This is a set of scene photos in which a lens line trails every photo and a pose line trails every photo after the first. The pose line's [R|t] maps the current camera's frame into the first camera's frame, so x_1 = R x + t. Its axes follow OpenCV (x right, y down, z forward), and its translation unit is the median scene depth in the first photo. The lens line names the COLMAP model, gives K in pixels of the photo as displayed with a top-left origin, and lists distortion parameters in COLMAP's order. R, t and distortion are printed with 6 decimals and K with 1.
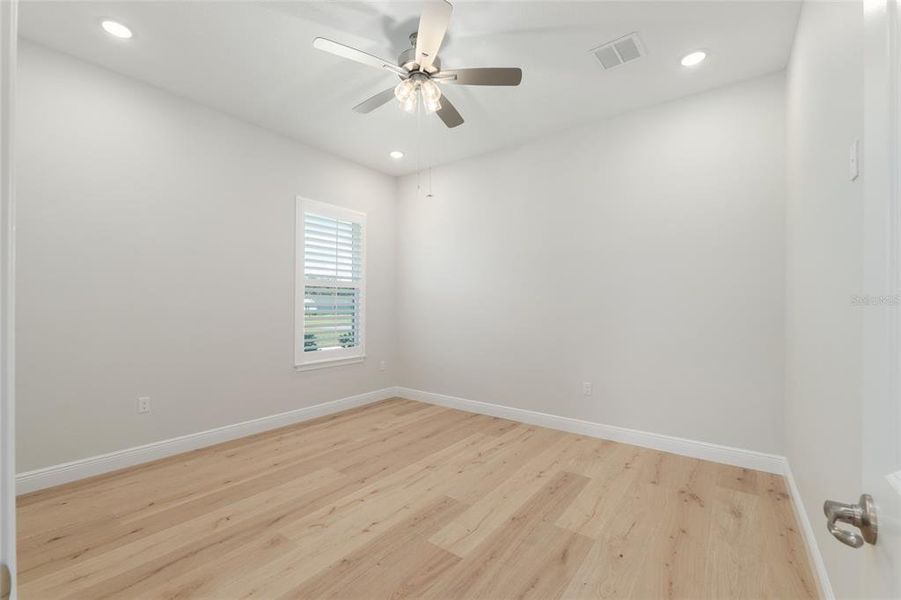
lens RADIAL K [[383.9, 0, 451.8], [0, 383.9, 303.9], [0, 0, 1]] dist [-0.004317, -0.000262]
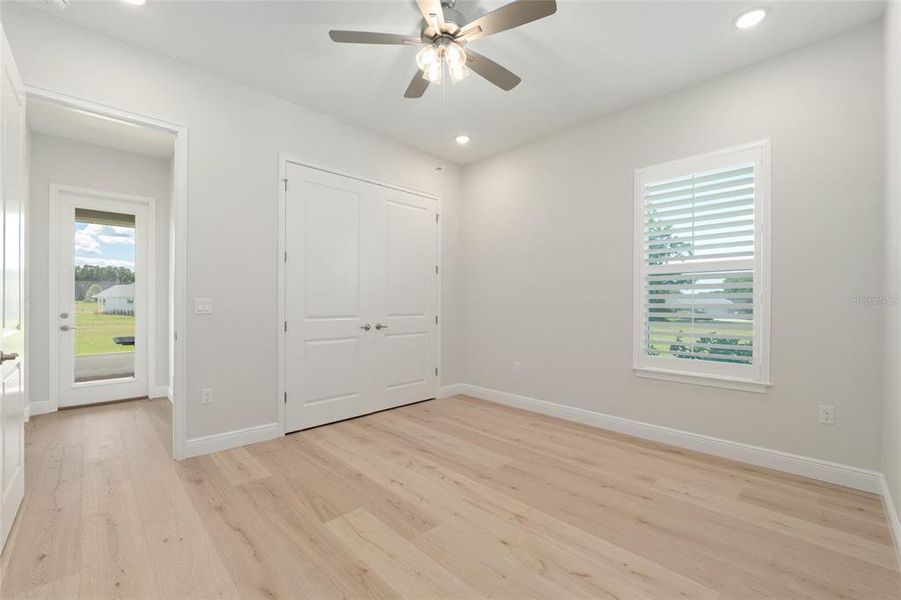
lens RADIAL K [[383.9, 0, 451.8], [0, 383.9, 303.9], [0, 0, 1]] dist [-0.004317, -0.000262]
pose [[-0.163436, 0.000654, -0.986554, 0.701984], [0.000695, 1.000000, 0.000548, 0.020405], [0.986554, -0.000596, -0.163436, 1.024952]]
